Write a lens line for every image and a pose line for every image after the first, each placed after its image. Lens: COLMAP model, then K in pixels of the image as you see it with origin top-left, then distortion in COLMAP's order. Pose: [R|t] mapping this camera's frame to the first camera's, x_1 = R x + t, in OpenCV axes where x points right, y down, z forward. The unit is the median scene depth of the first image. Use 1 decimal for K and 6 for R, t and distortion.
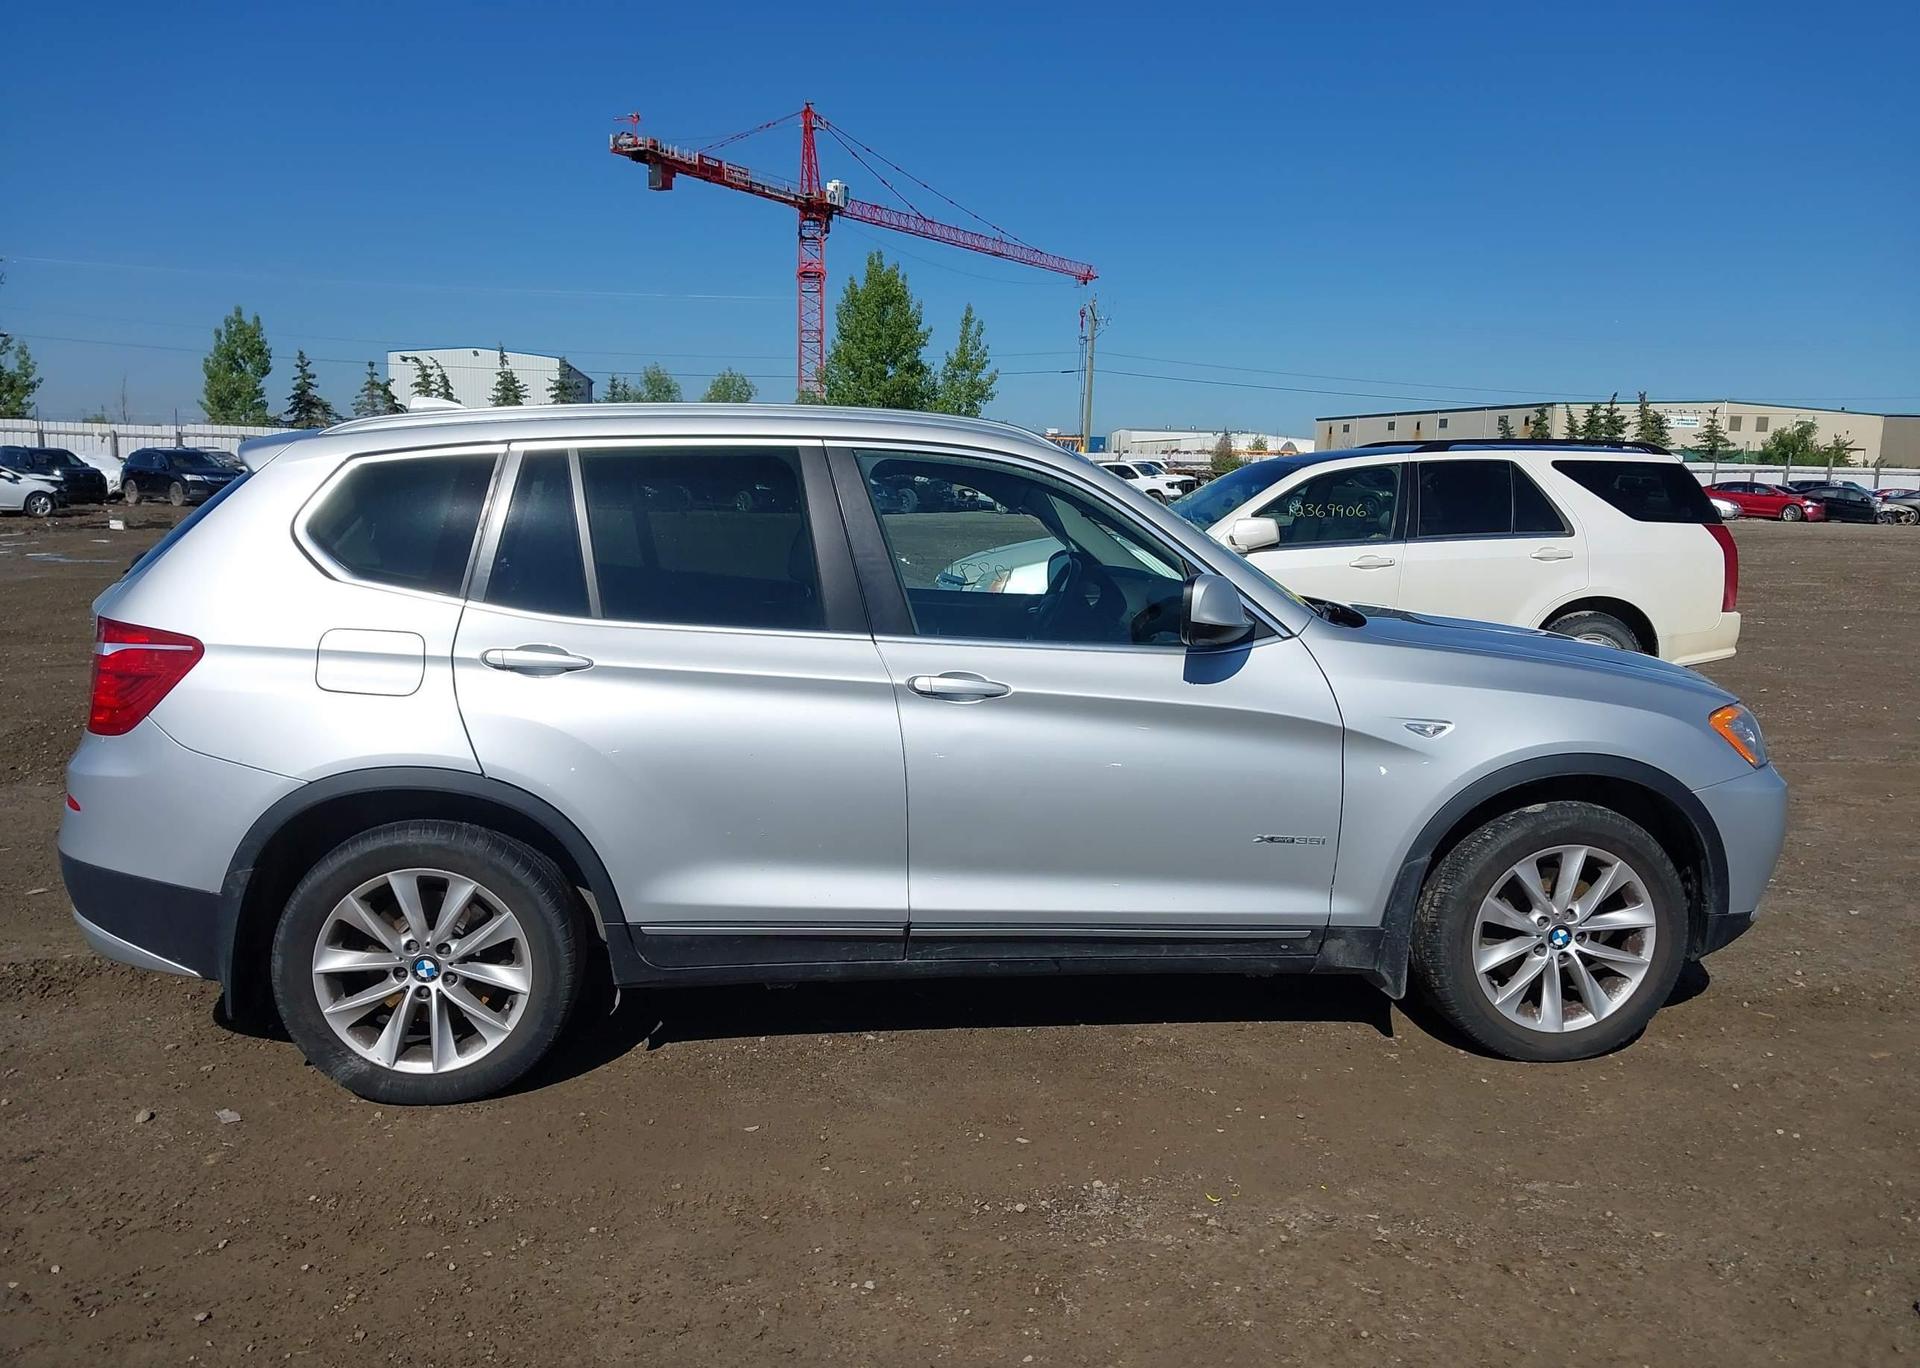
lens RADIAL K [[1489.6, 0, 963.2], [0, 1489.6, 735.8], [0, 0, 1]] dist [0.048095, -0.080711]
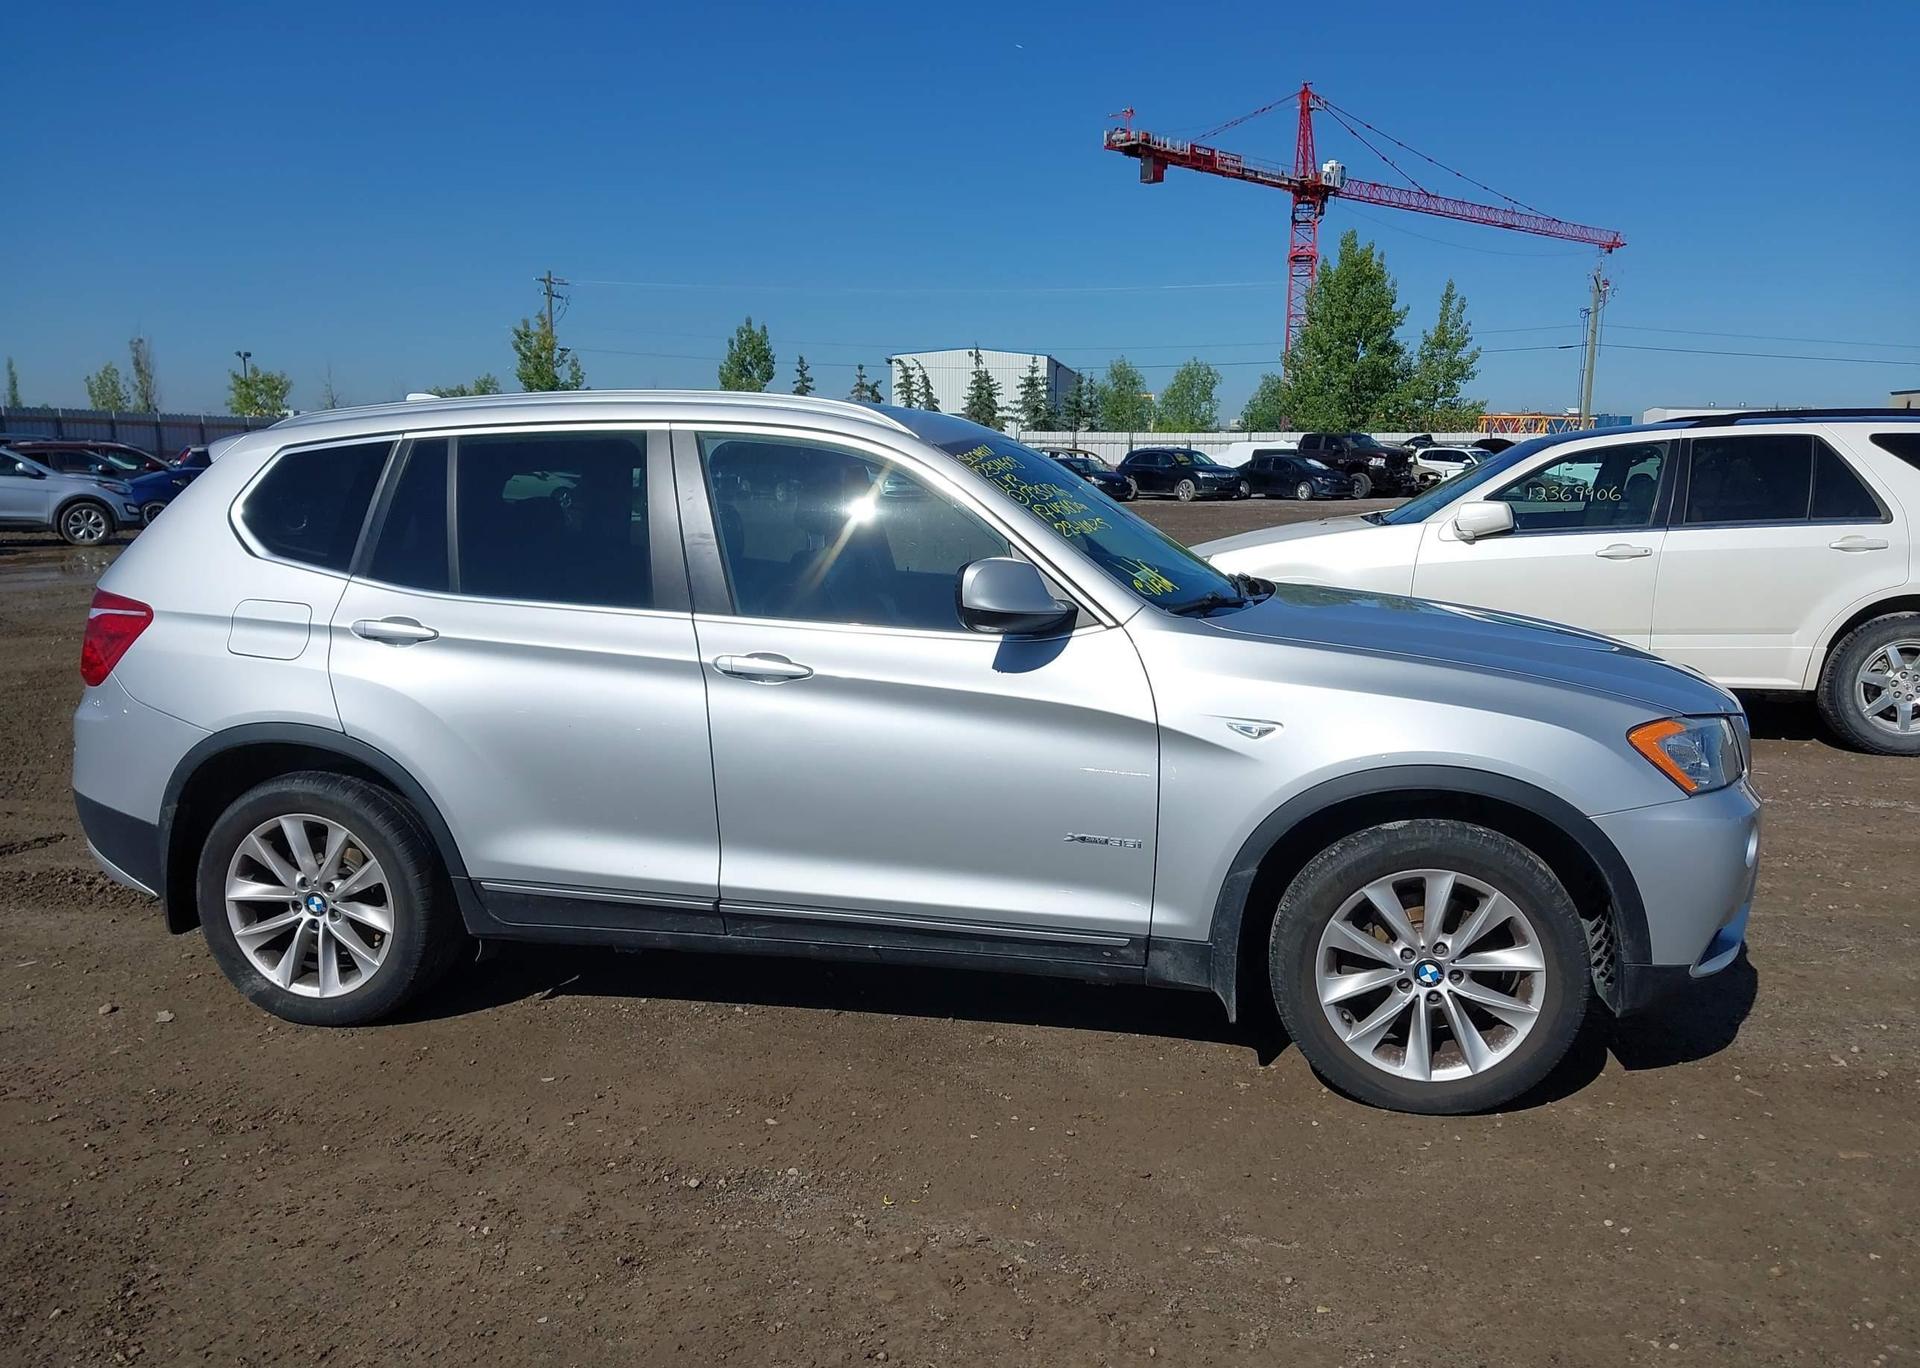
lens RADIAL K [[1489.6, 0, 963.2], [0, 1489.6, 735.8], [0, 0, 1]] dist [0.048095, -0.080711]
pose [[0.949864, 0.044496, -0.309482, 0.411794], [-0.042547, 0.999009, 0.013048, -0.005224], [0.309756, 0.000774, 0.950816, 0.078123]]
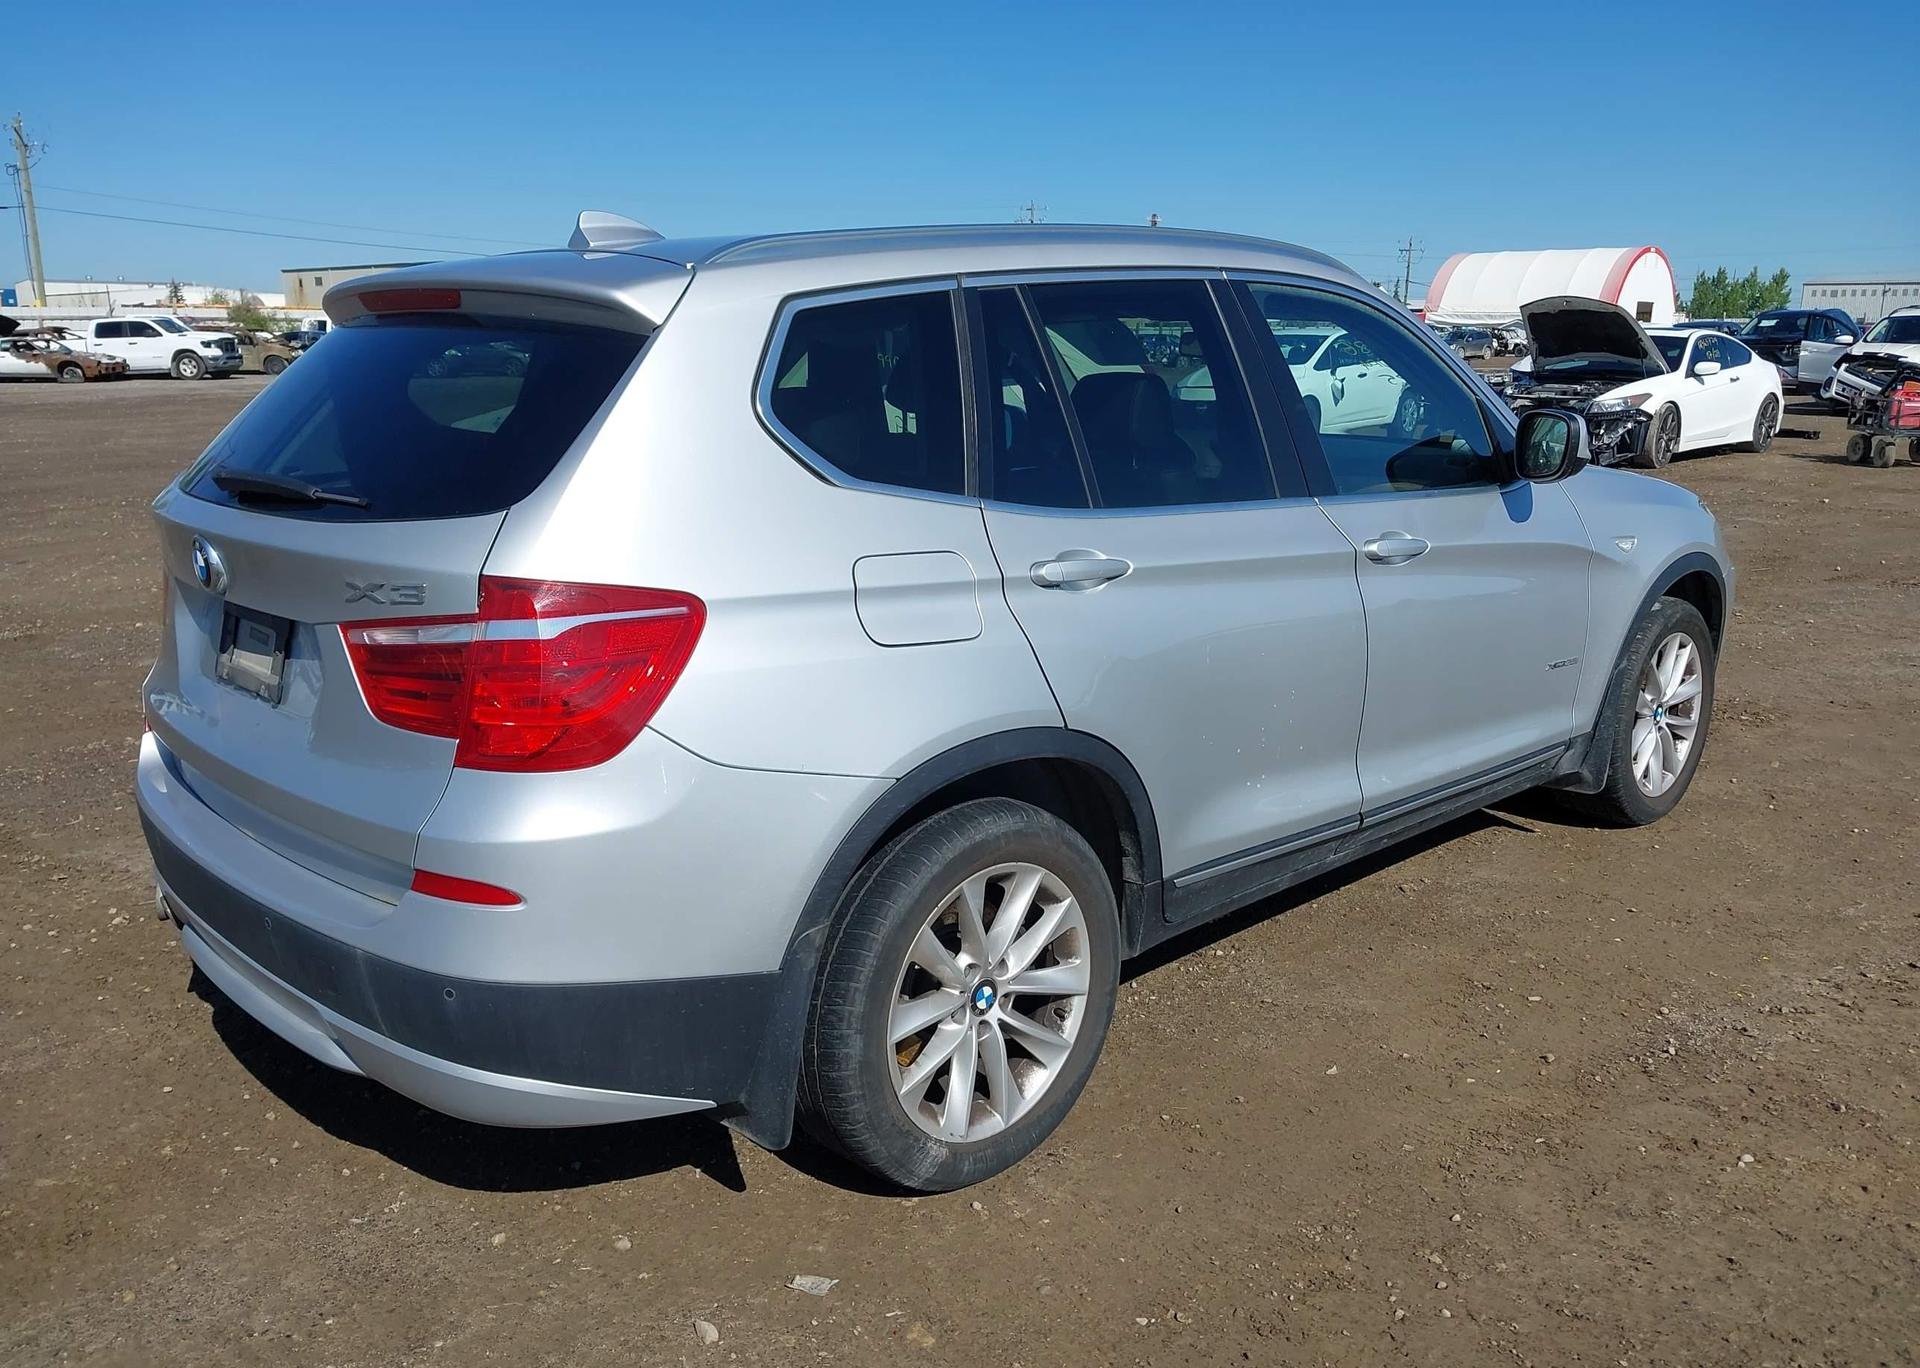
lens RADIAL K [[1475.1, 0, 961.9], [0, 1475.1, 735.2], [0, 0, 1]] dist [0.074899, -0.099502]
pose [[0.802410, -0.173480, 0.571002, -0.714215], [0.119819, 0.984165, 0.130627, -0.067072], [-0.584621, -0.036400, 0.810490, 0.382707]]
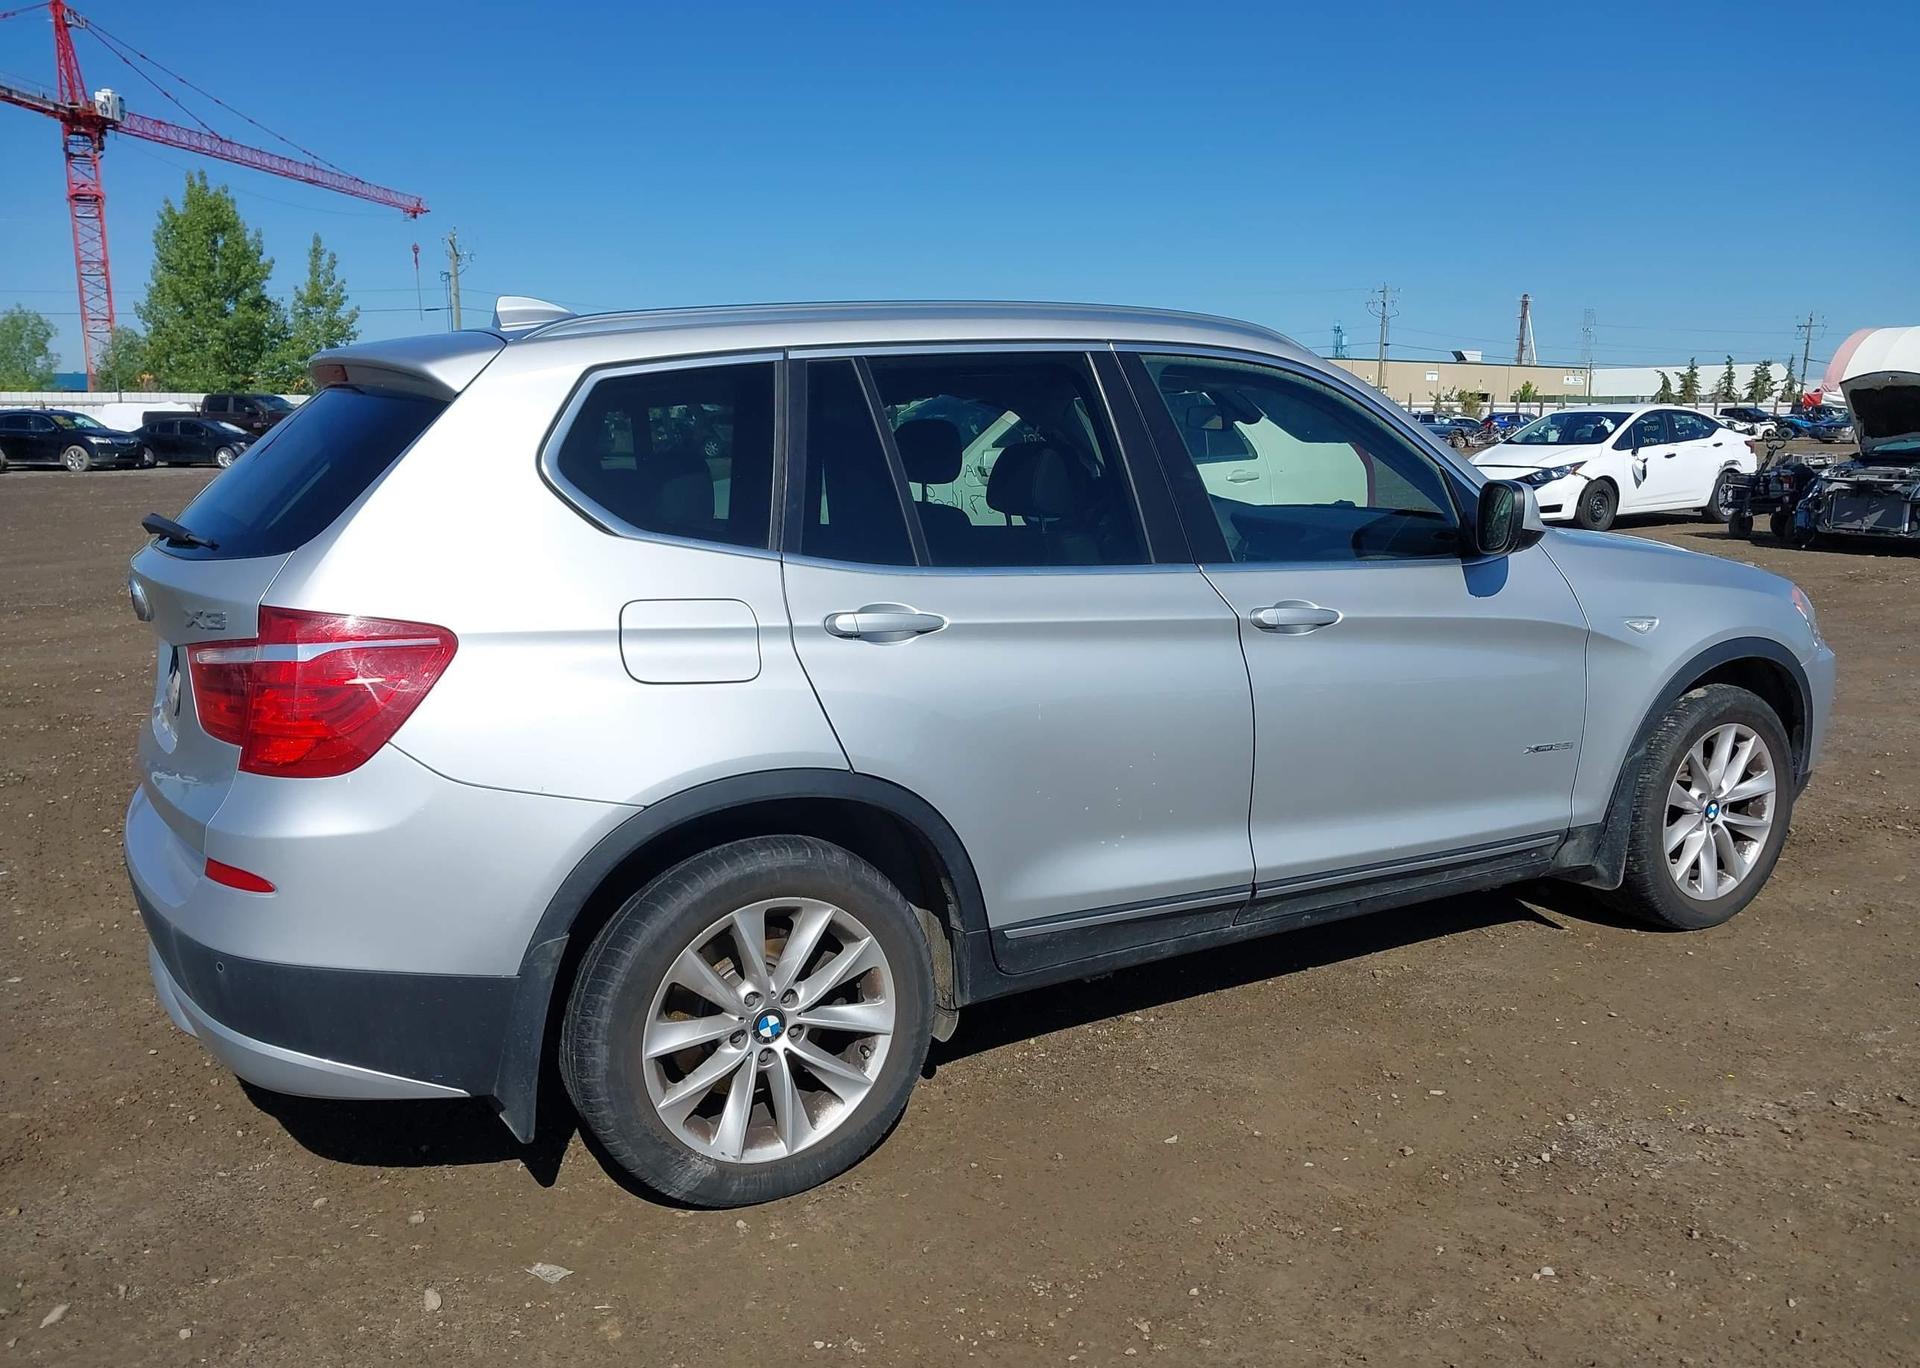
lens RADIAL K [[1475.1, 0, 961.9], [0, 1475.1, 735.2], [0, 0, 1]] dist [0.074899, -0.099502]
pose [[0.915606, -0.104823, 0.388171, -0.513687], [0.090759, 0.994383, 0.054447, -0.027348], [-0.391698, -0.014622, 0.919977, 0.230406]]
